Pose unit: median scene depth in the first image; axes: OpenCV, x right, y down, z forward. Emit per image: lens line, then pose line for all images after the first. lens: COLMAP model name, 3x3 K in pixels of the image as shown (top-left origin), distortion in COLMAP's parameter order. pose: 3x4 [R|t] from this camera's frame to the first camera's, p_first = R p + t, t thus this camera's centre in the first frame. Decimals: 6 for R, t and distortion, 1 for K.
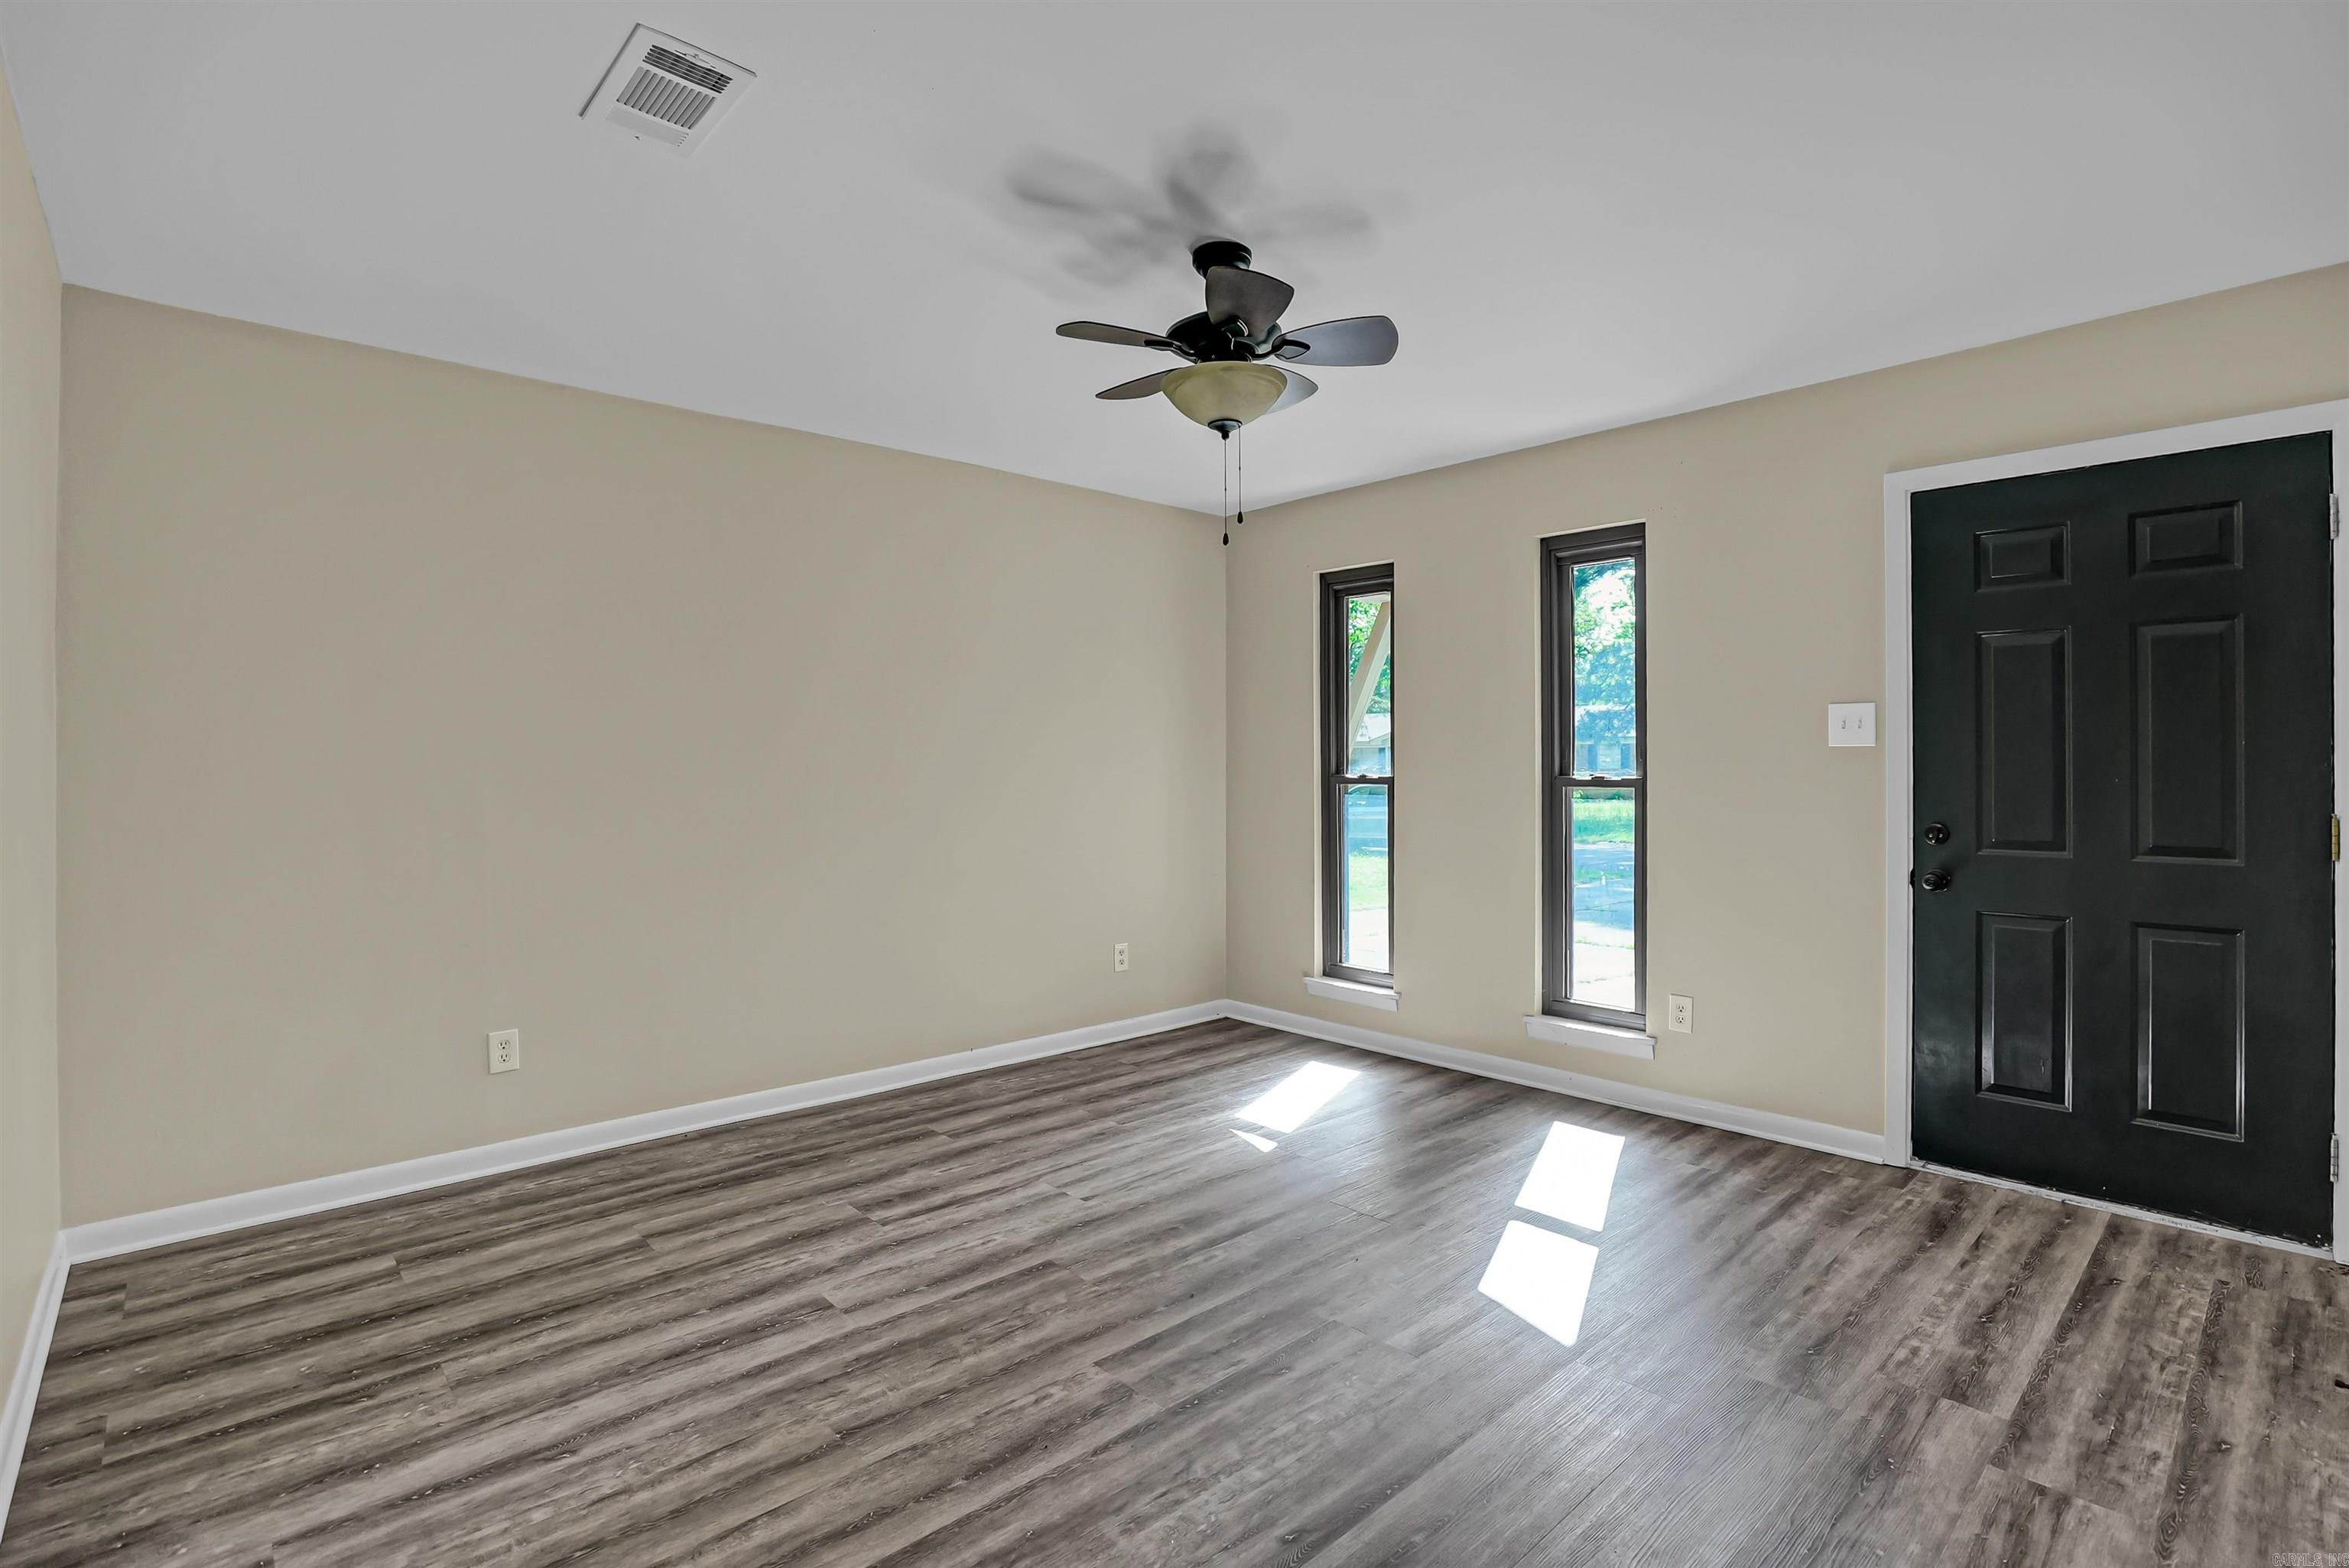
lens RADIAL K [[1118.4, 0, 1166.6], [0, 1118.4, 744.3], [0, 0, 1]] dist [-0.053089, 0.022030]
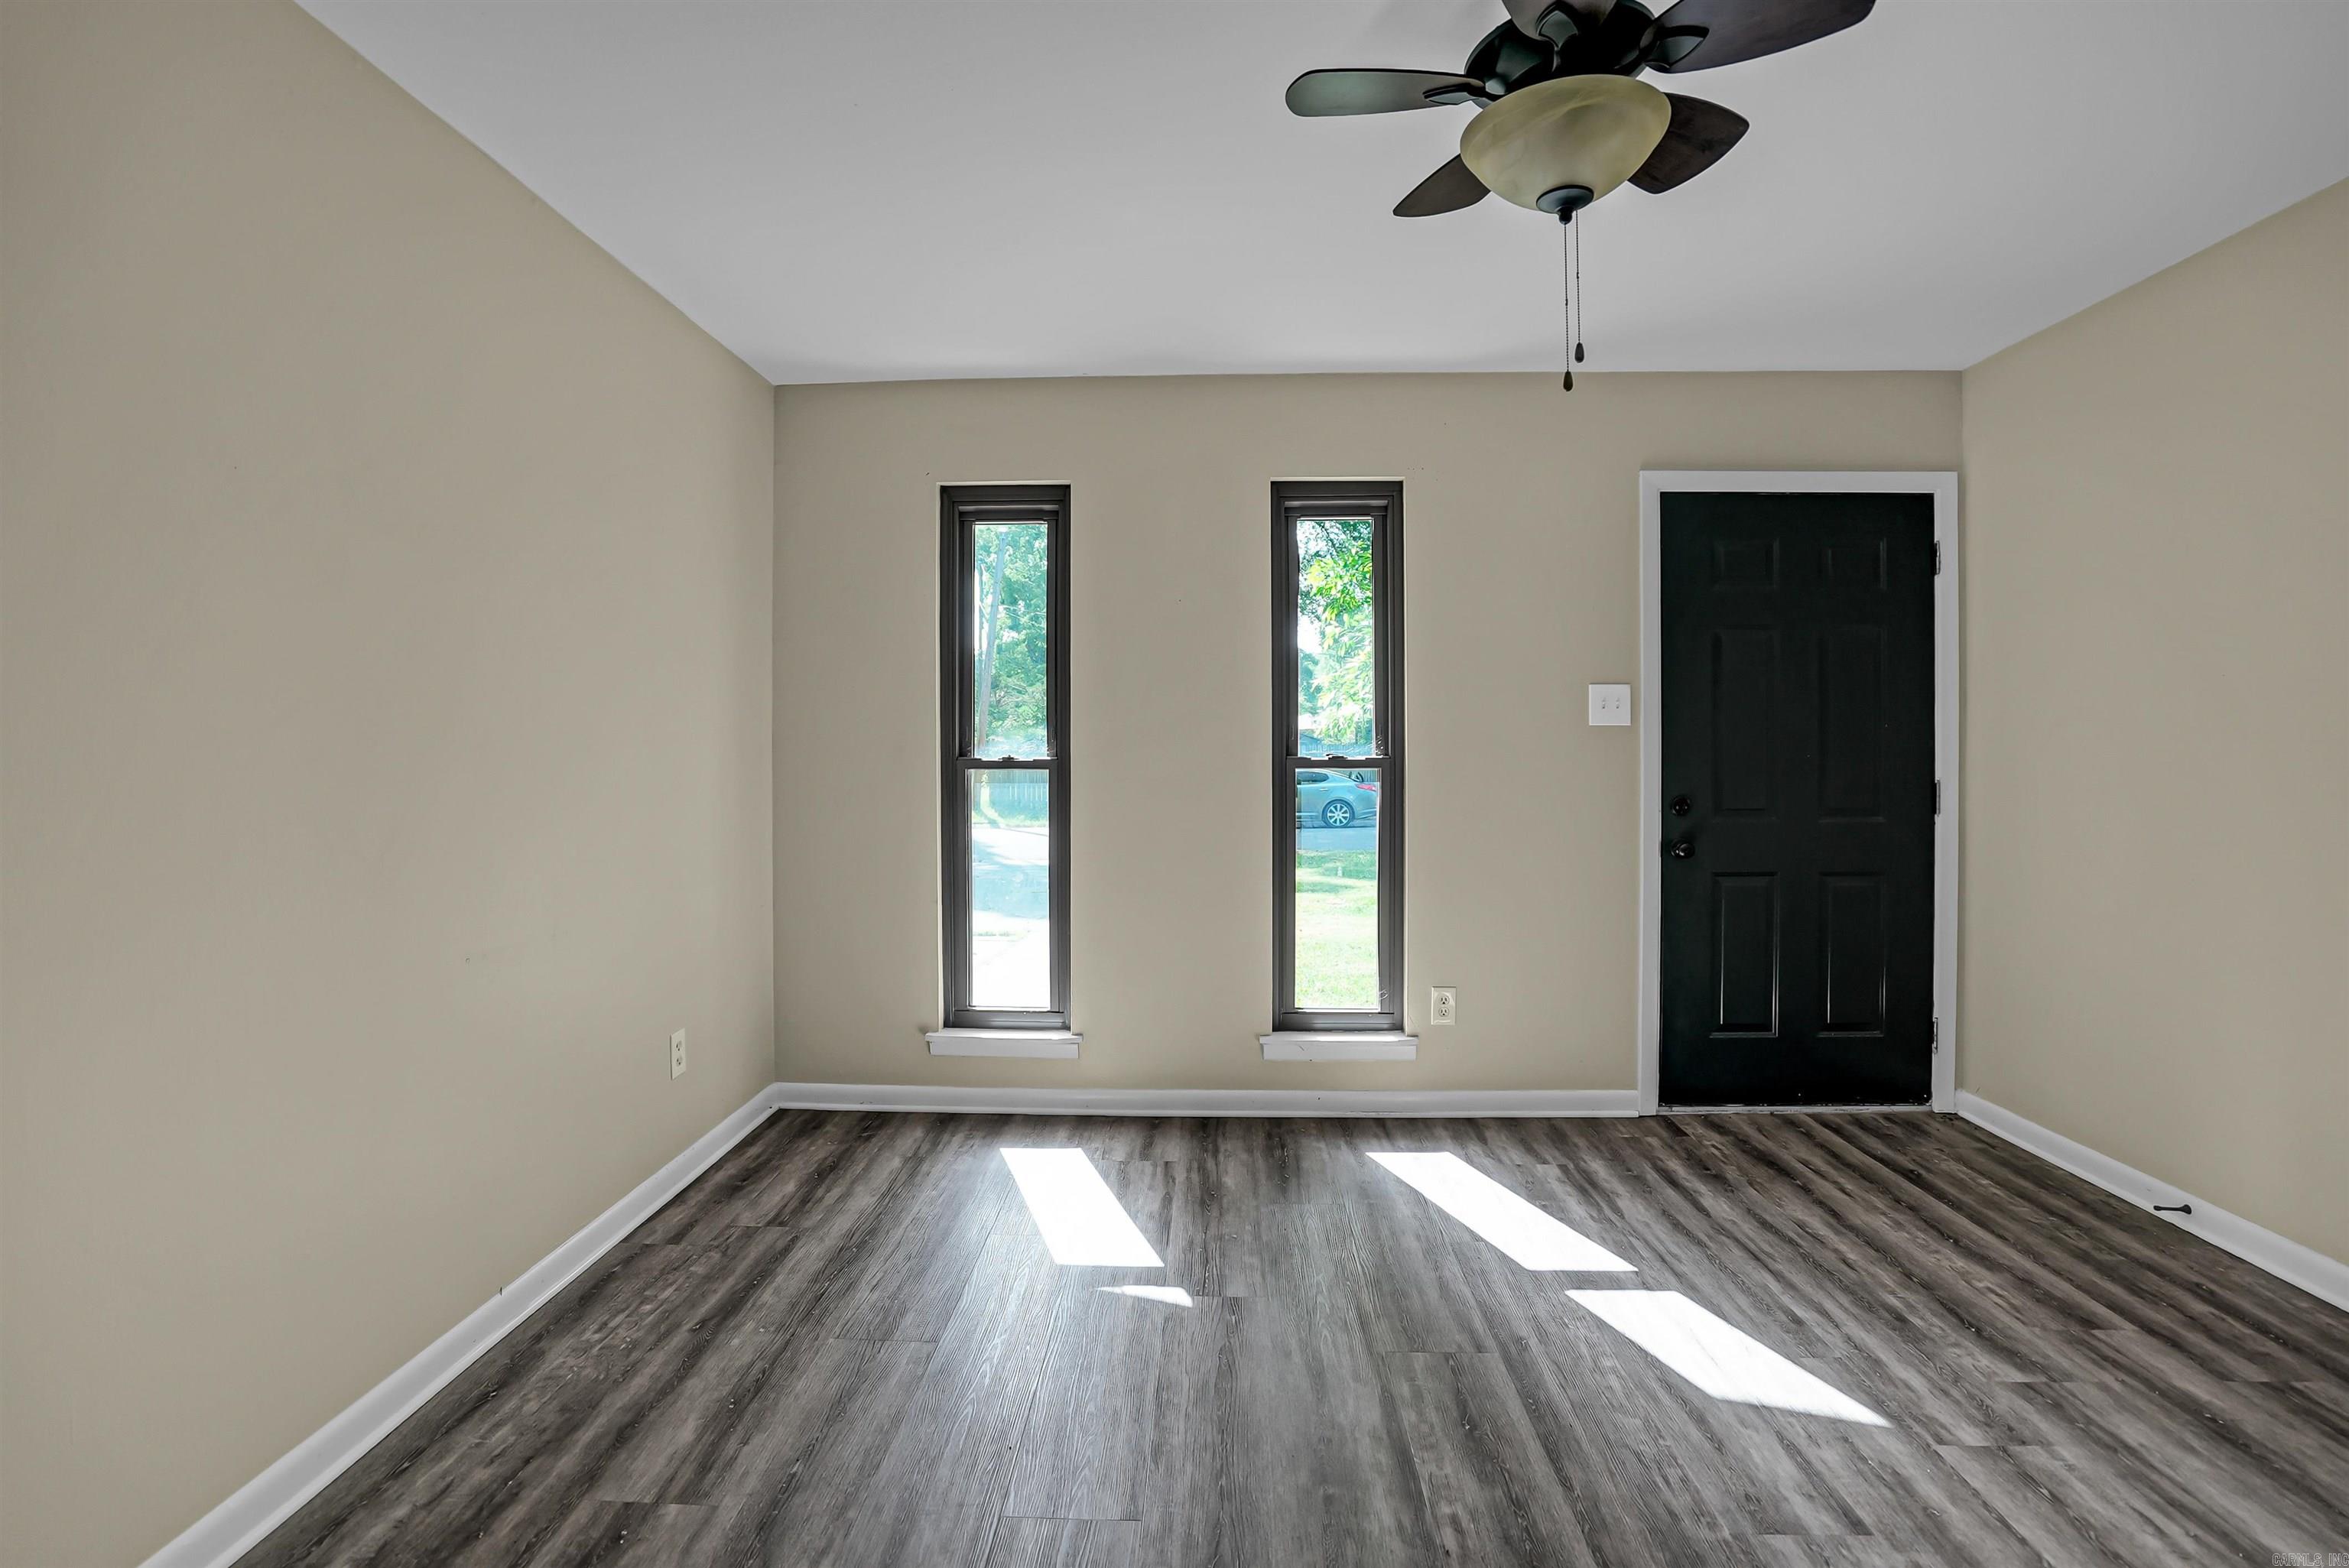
lens RADIAL K [[1118.4, 0, 1166.6], [0, 1118.4, 744.3], [0, 0, 1]] dist [-0.053089, 0.022030]
pose [[0.697014, 0.000864, 0.717057, -0.448934], [-0.013129, 0.999847, 0.011557, 0.013191], [-0.716938, -0.017470, 0.696918, 0.593016]]
